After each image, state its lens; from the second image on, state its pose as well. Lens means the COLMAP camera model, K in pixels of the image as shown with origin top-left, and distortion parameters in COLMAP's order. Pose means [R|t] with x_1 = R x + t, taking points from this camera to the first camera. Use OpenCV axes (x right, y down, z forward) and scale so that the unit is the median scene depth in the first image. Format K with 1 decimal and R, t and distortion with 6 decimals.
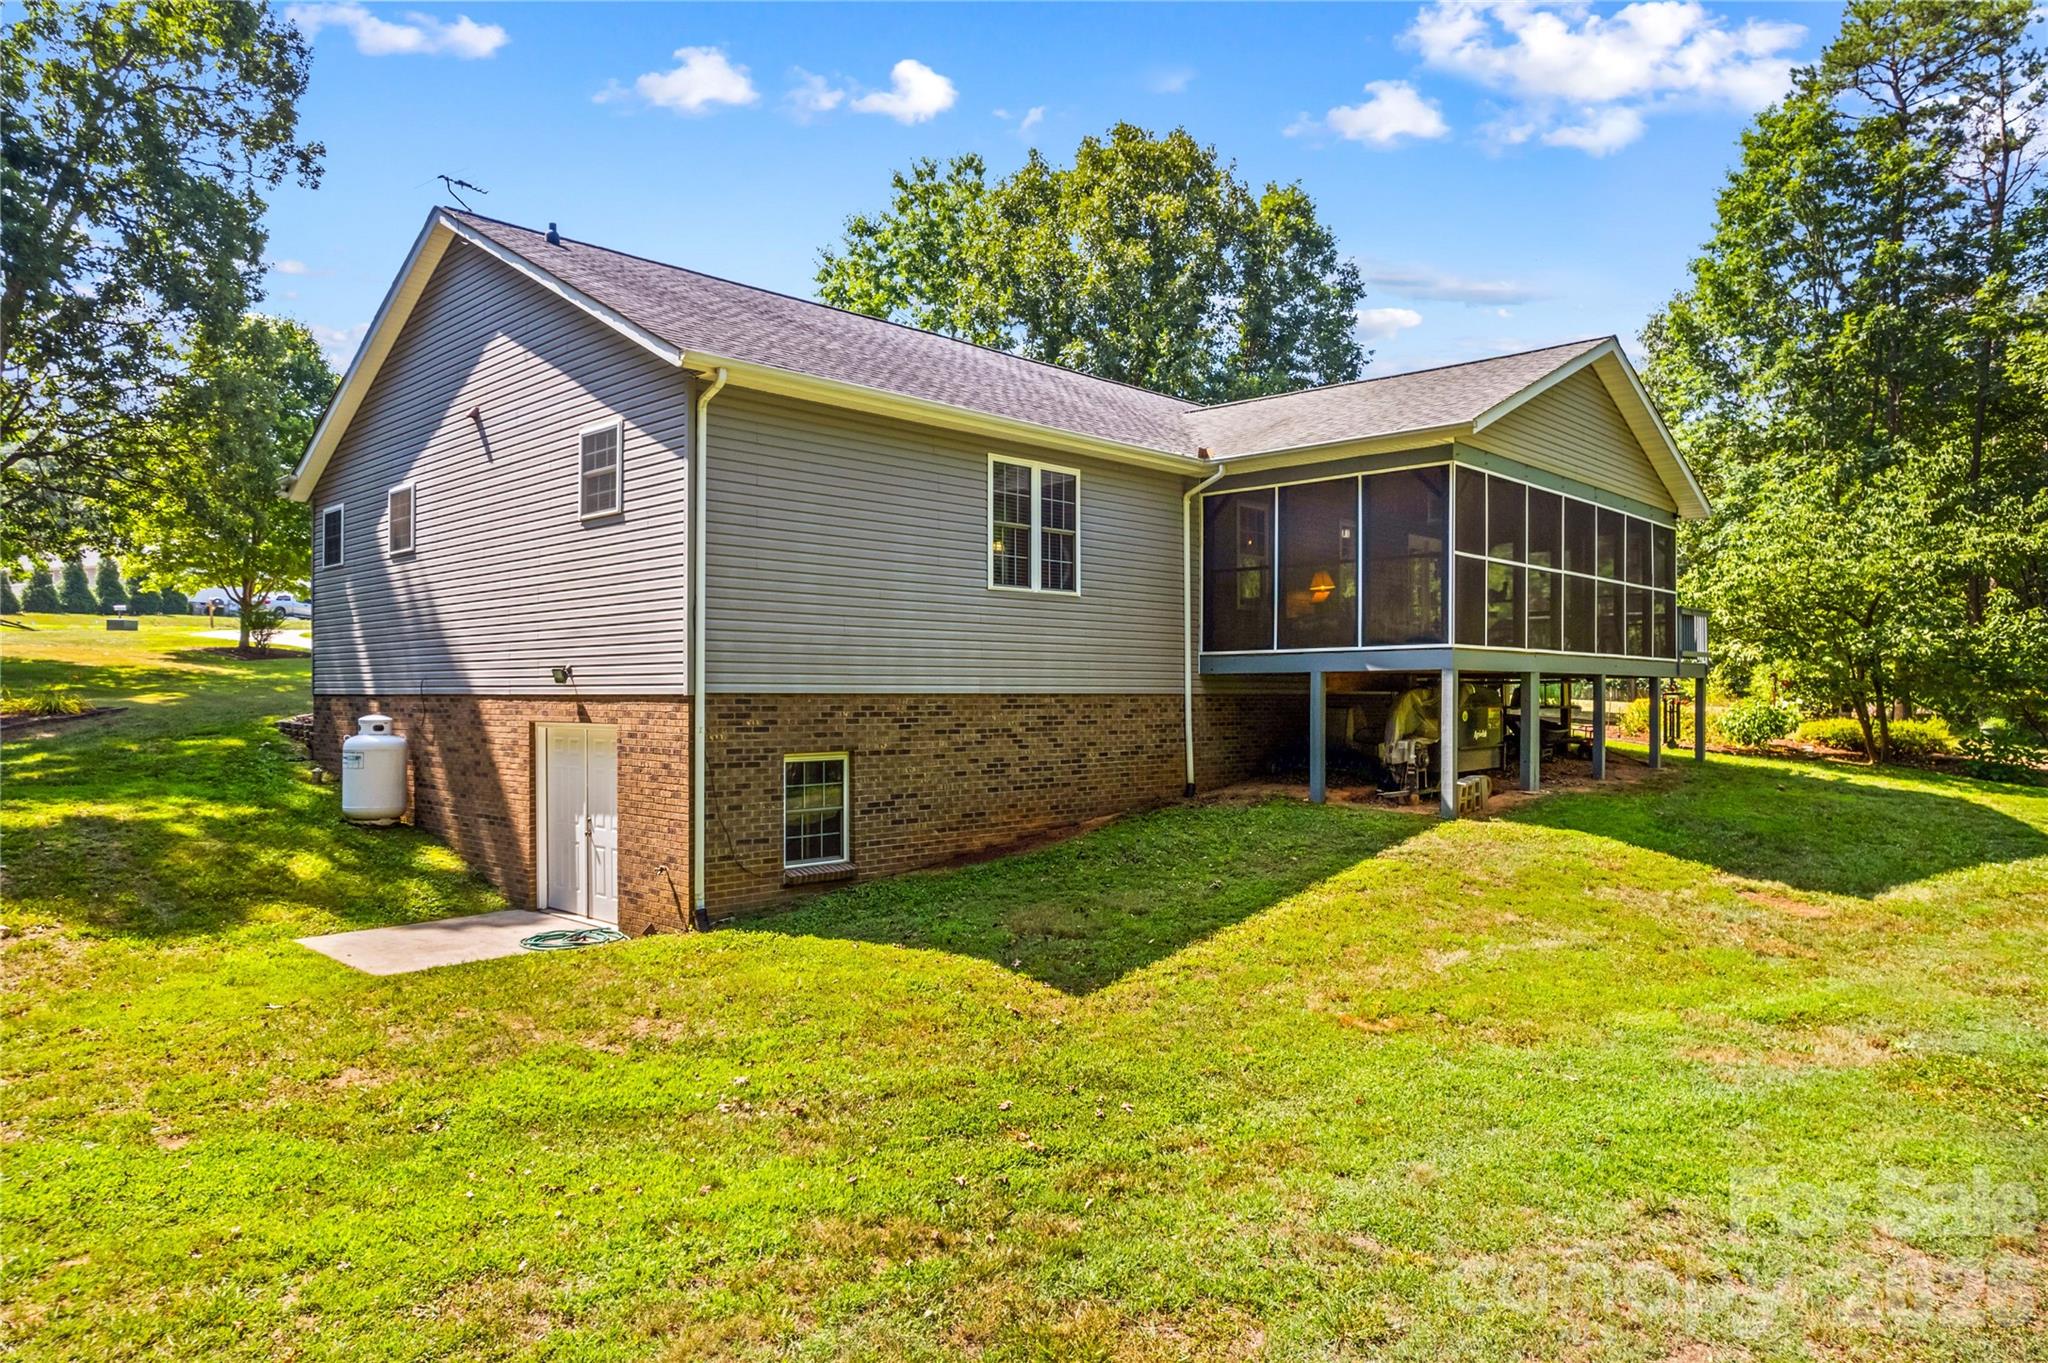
lens RADIAL K [[1307.9, 0, 1061.6], [0, 1307.9, 710.0], [0, 0, 1]] dist [-0.107353, 0.089357]
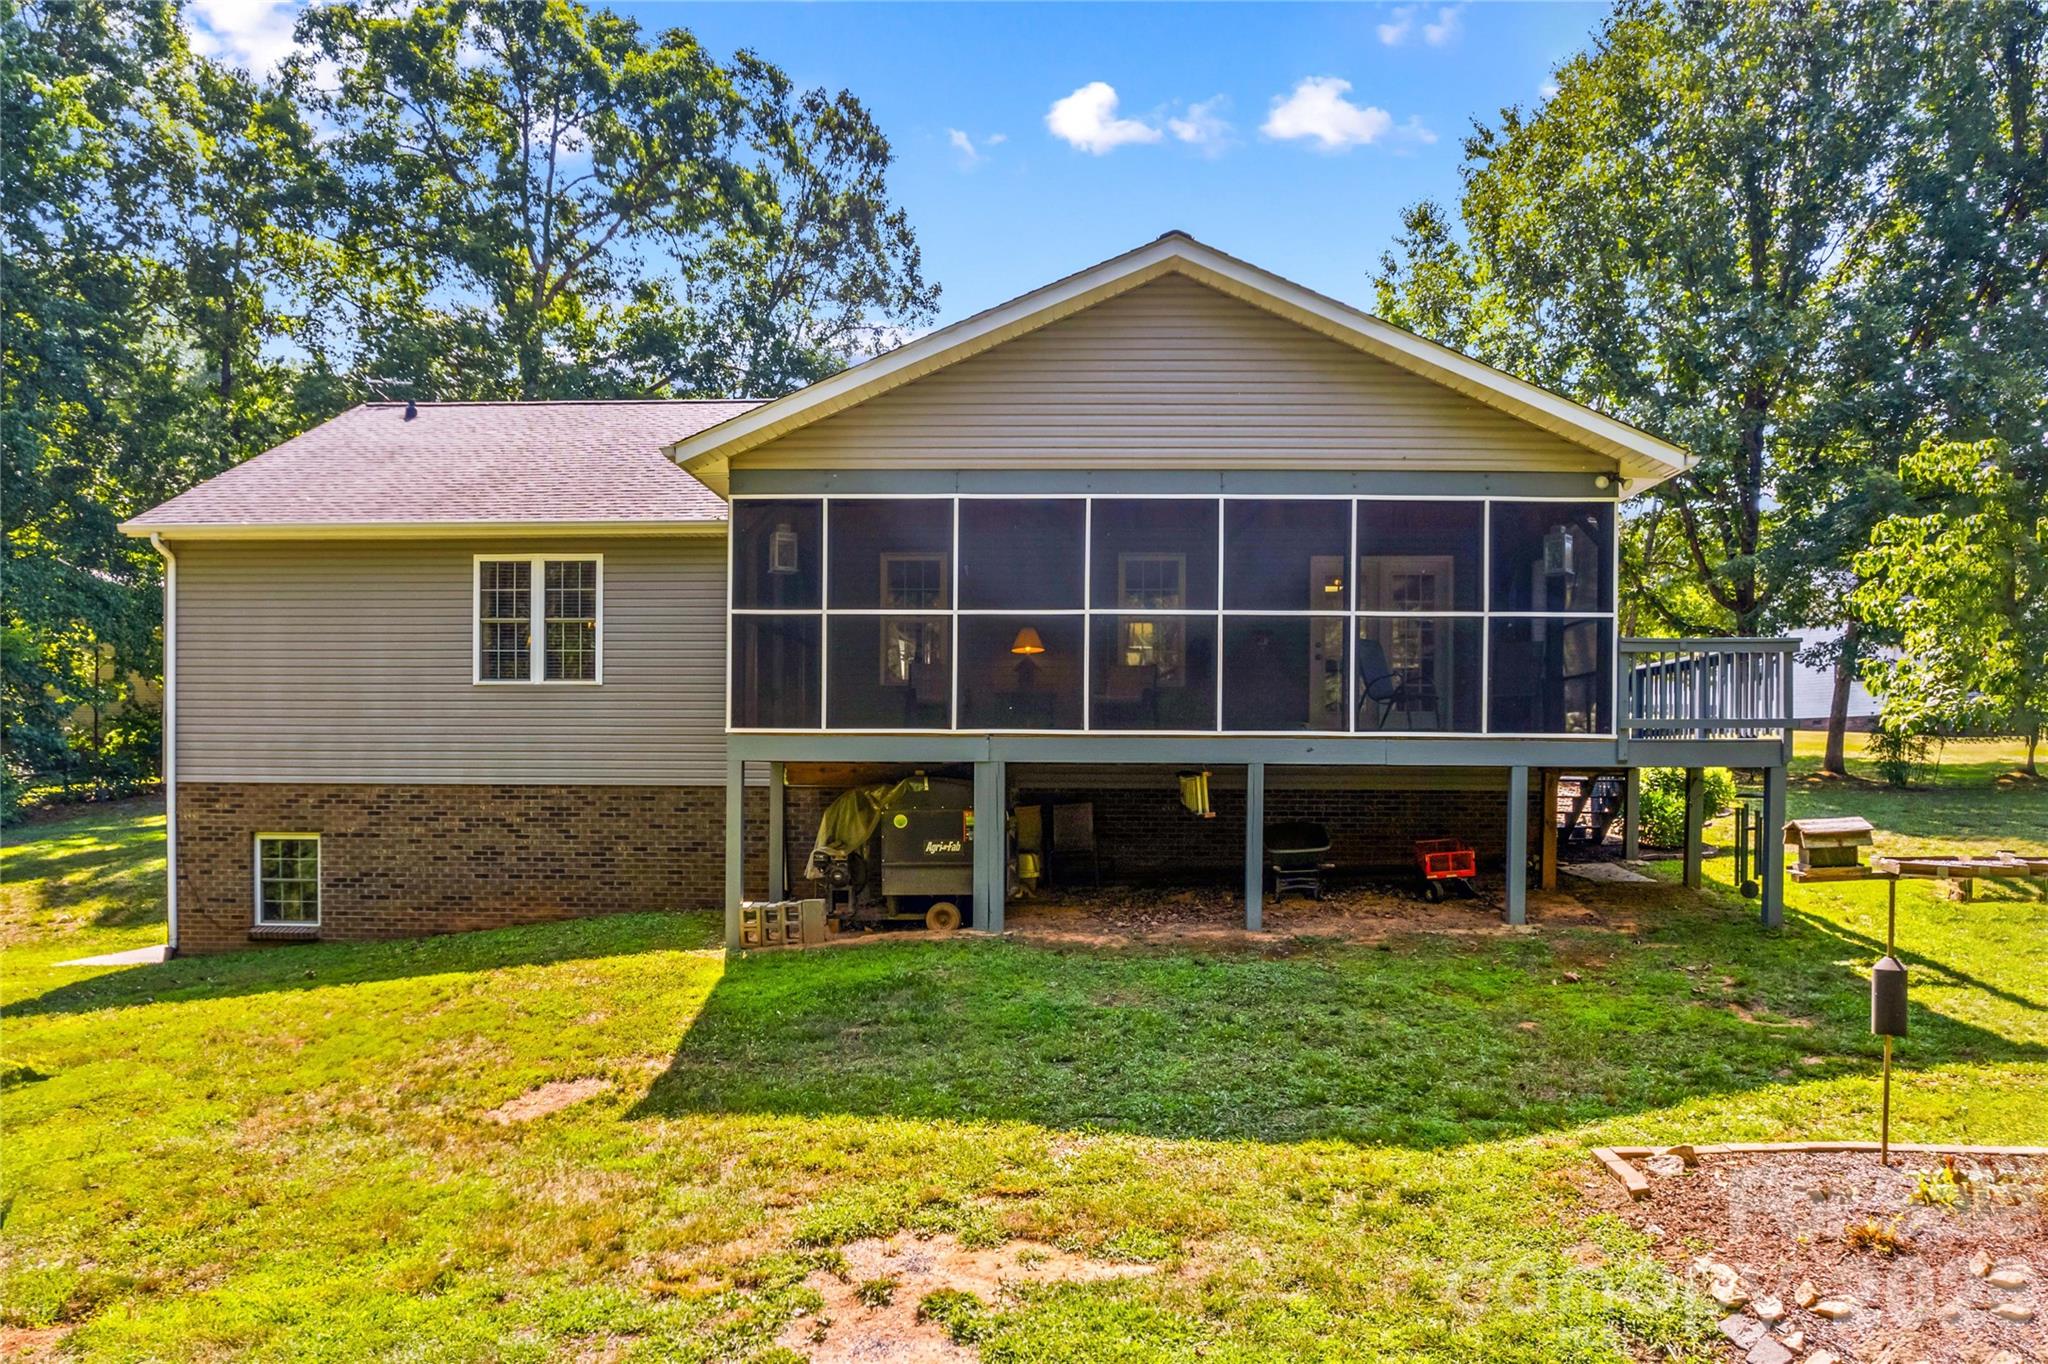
lens RADIAL K [[1307.9, 0, 1061.6], [0, 1307.9, 710.5], [0, 0, 1]] dist [-0.107353, 0.089357]
pose [[0.659301, -0.003484, -0.751871, 1.018854], [-0.009523, 0.999870, -0.012983, -0.062127], [0.751819, 0.015720, 0.659182, 0.667261]]
